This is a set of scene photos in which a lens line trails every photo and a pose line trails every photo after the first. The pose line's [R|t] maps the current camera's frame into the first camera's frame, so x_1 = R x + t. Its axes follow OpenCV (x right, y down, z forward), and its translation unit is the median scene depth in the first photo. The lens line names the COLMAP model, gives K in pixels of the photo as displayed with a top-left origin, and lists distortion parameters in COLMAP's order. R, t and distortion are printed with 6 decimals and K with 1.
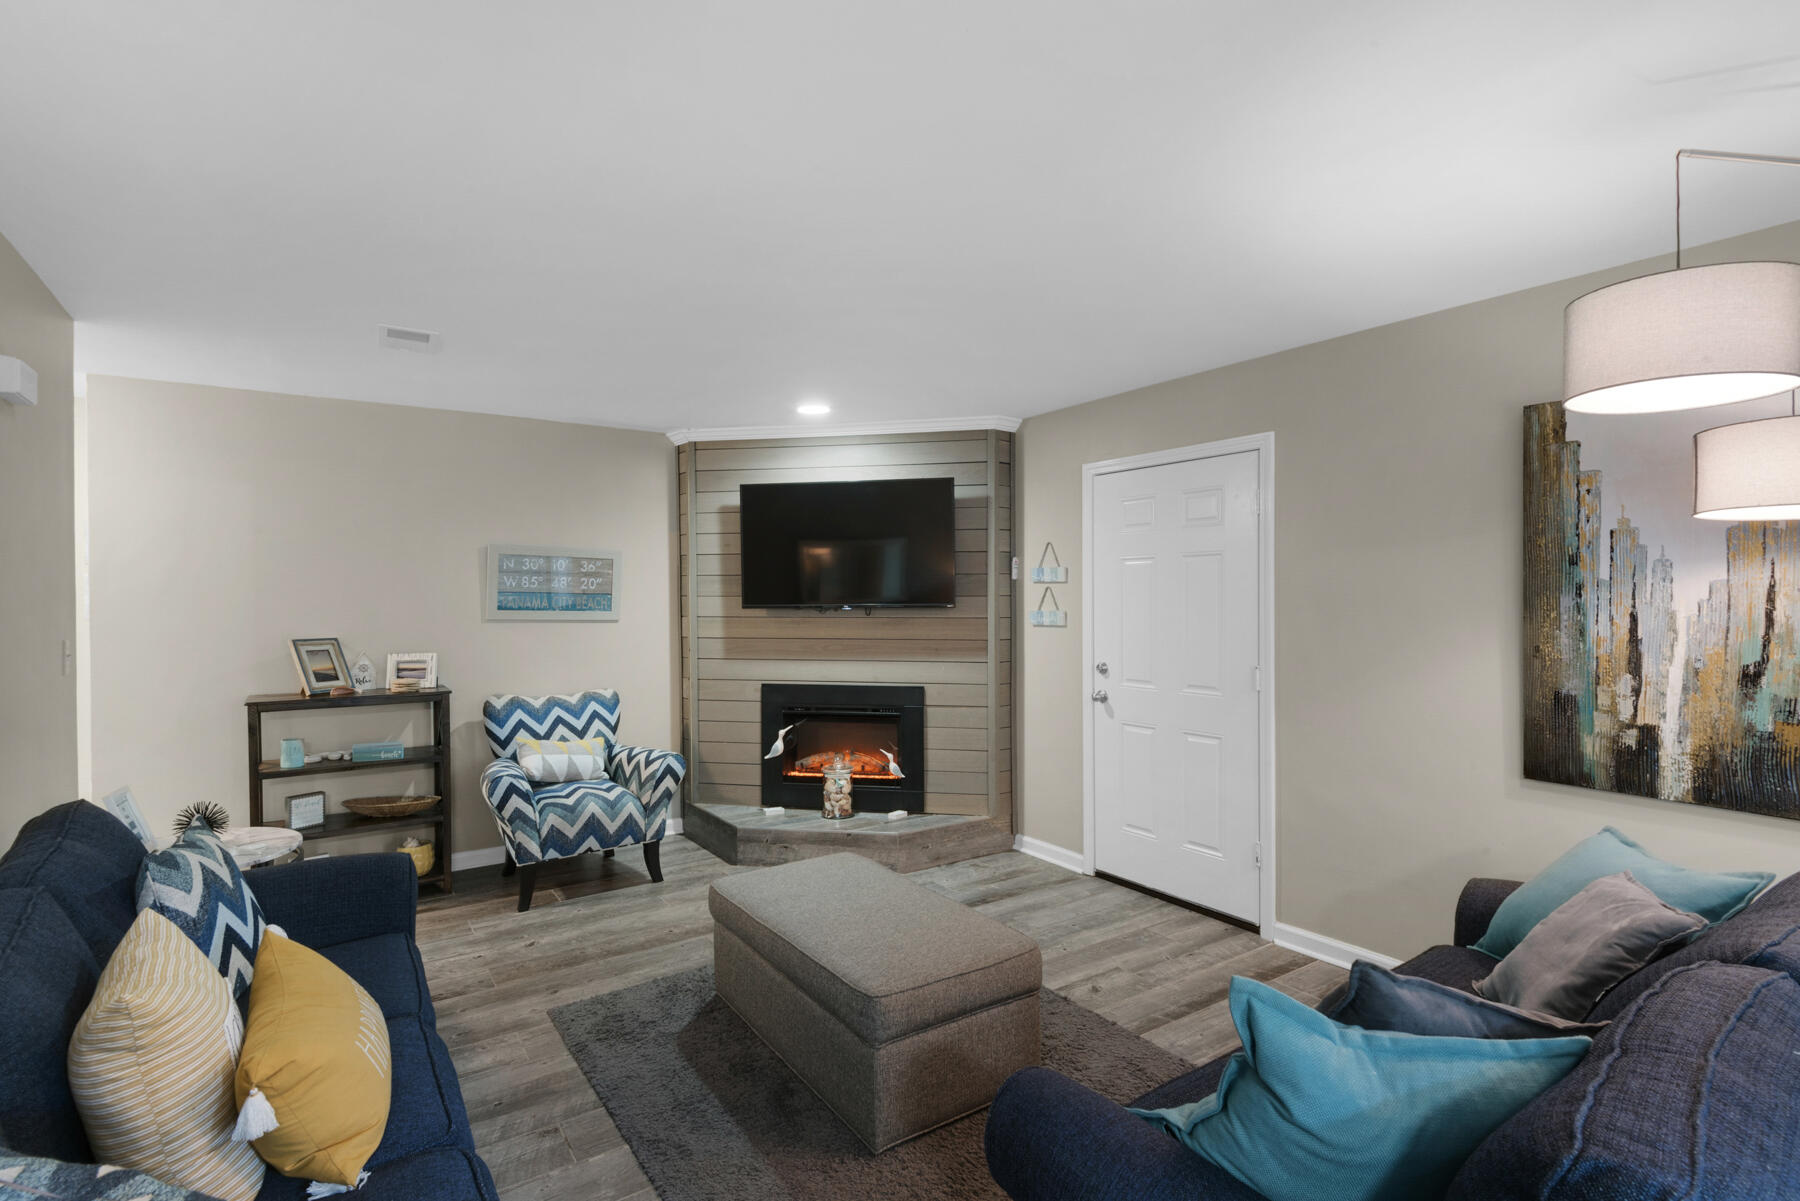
lens RADIAL K [[855.5, 0, 924.3], [0, 855.5, 603.9], [0, 0, 1]] dist [-0.000915, -0.000260]
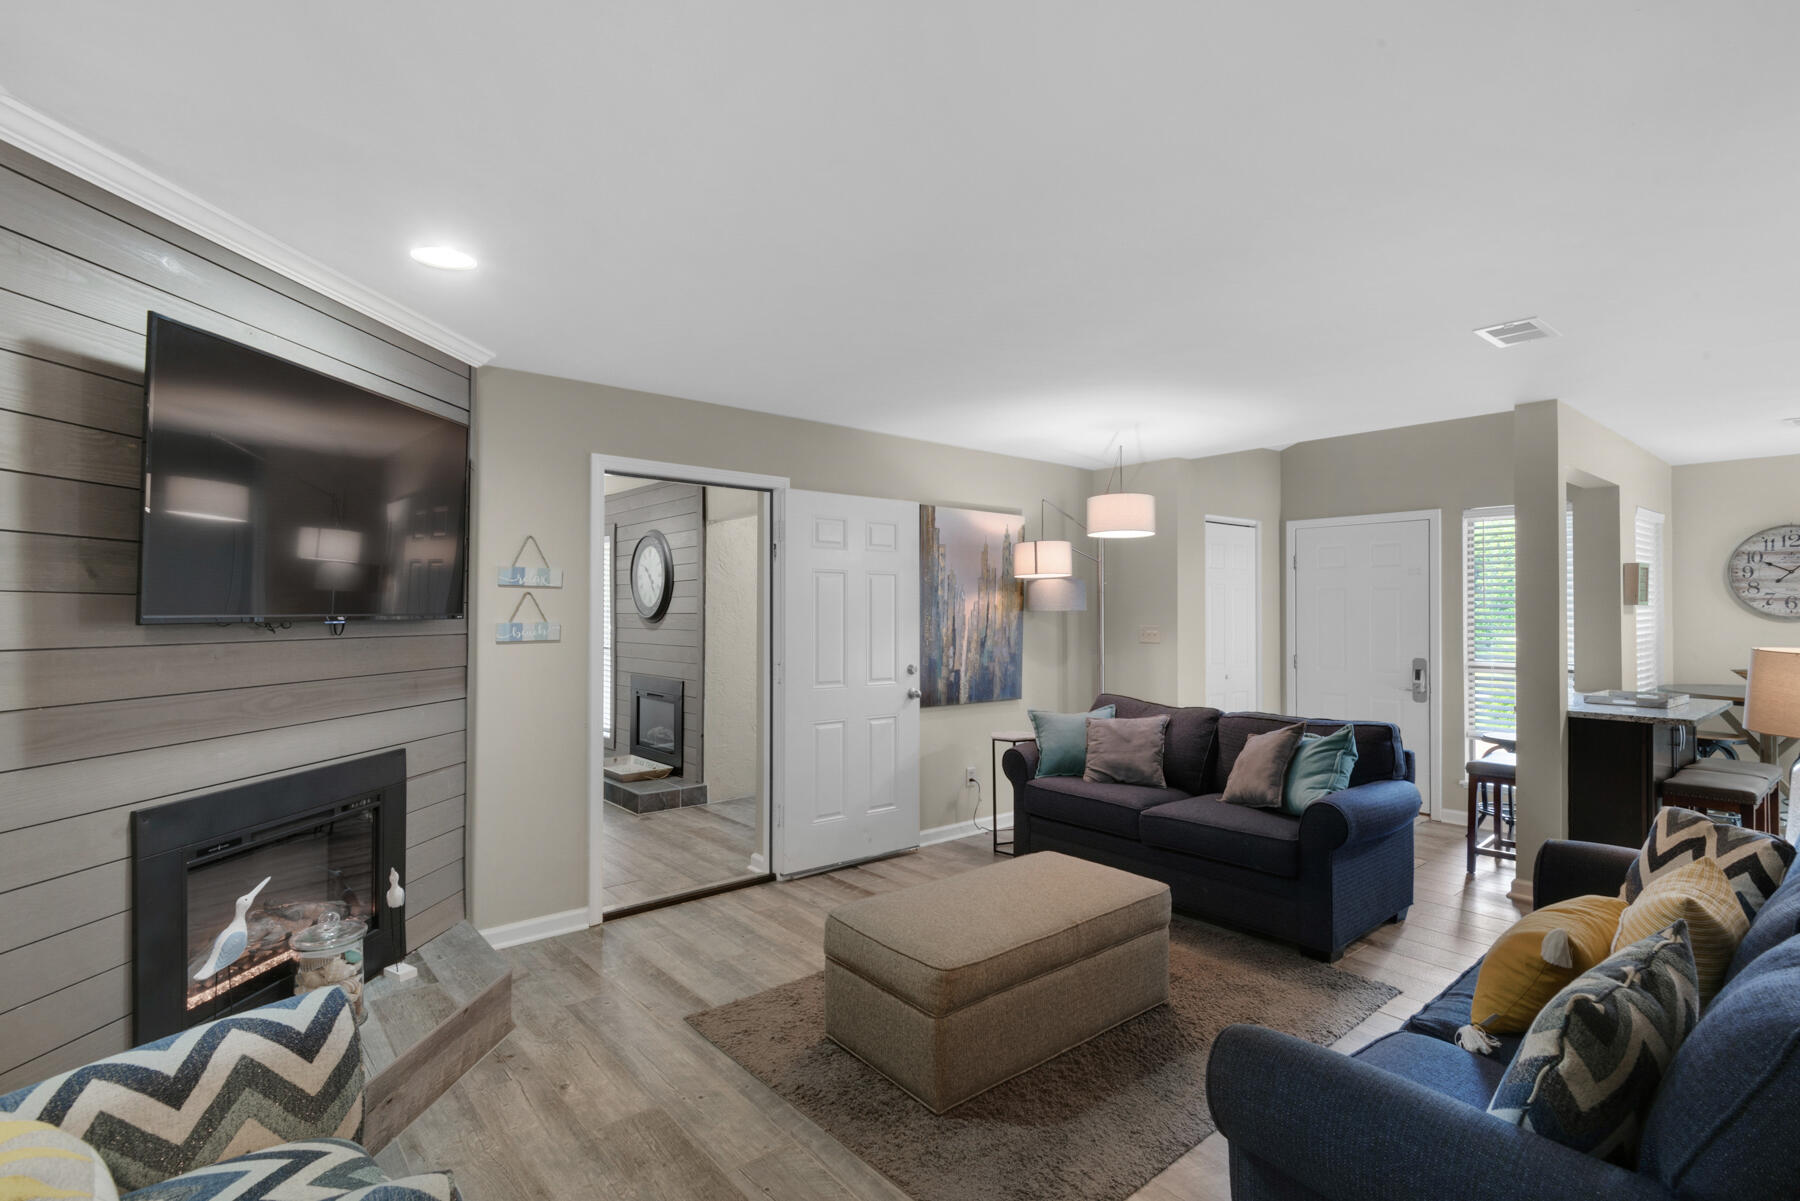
lens RADIAL K [[855.5, 0, 924.3], [0, 855.5, 603.9], [0, 0, 1]] dist [-0.000915, -0.000260]
pose [[-0.112086, 0.013190, 0.993611, -0.722292], [0.006716, 0.999899, -0.012516, 0.003550], [-0.993676, 0.005270, -0.112163, 0.771286]]
